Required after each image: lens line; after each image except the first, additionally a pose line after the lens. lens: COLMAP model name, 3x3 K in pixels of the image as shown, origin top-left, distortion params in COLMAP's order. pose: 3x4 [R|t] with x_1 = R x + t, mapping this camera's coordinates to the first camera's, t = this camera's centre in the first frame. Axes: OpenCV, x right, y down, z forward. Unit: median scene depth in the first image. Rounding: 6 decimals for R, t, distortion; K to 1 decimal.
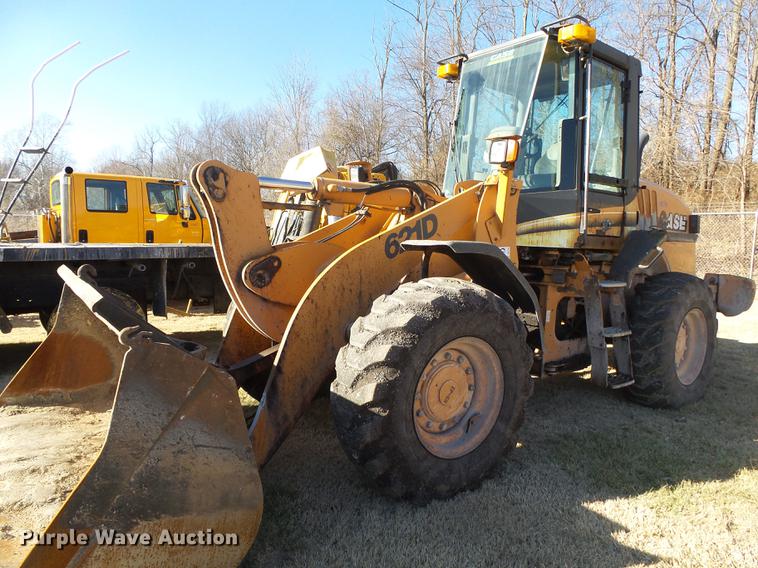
lens RADIAL K [[523.1, 0, 379.0], [0, 523.1, 290.3], [0, 0, 1]] dist [0.003583, -0.005164]
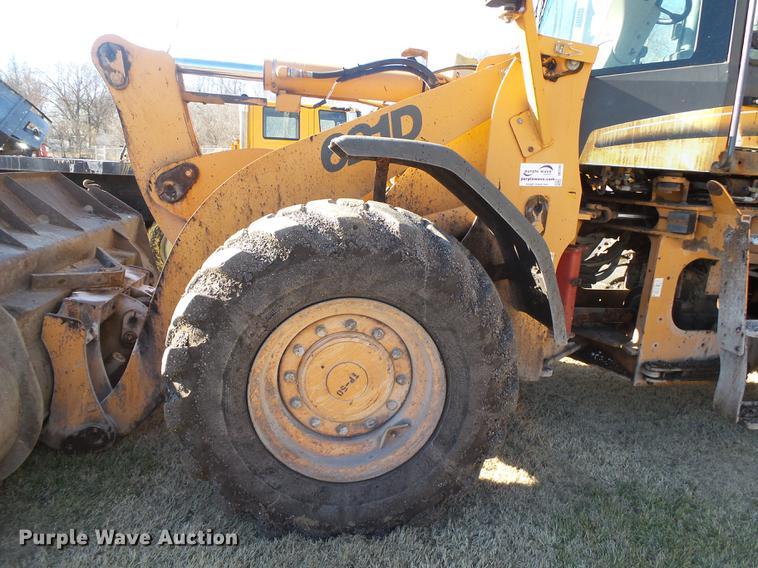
lens RADIAL K [[523.1, 0, 378.7], [0, 523.1, 284.4], [0, 0, 1]] dist [0.003583, -0.005164]
pose [[0.889914, 0.119767, -0.440123, 0.414072], [-0.076579, 0.990446, 0.114682, 0.001991], [0.449654, -0.068353, 0.890584, 0.433666]]
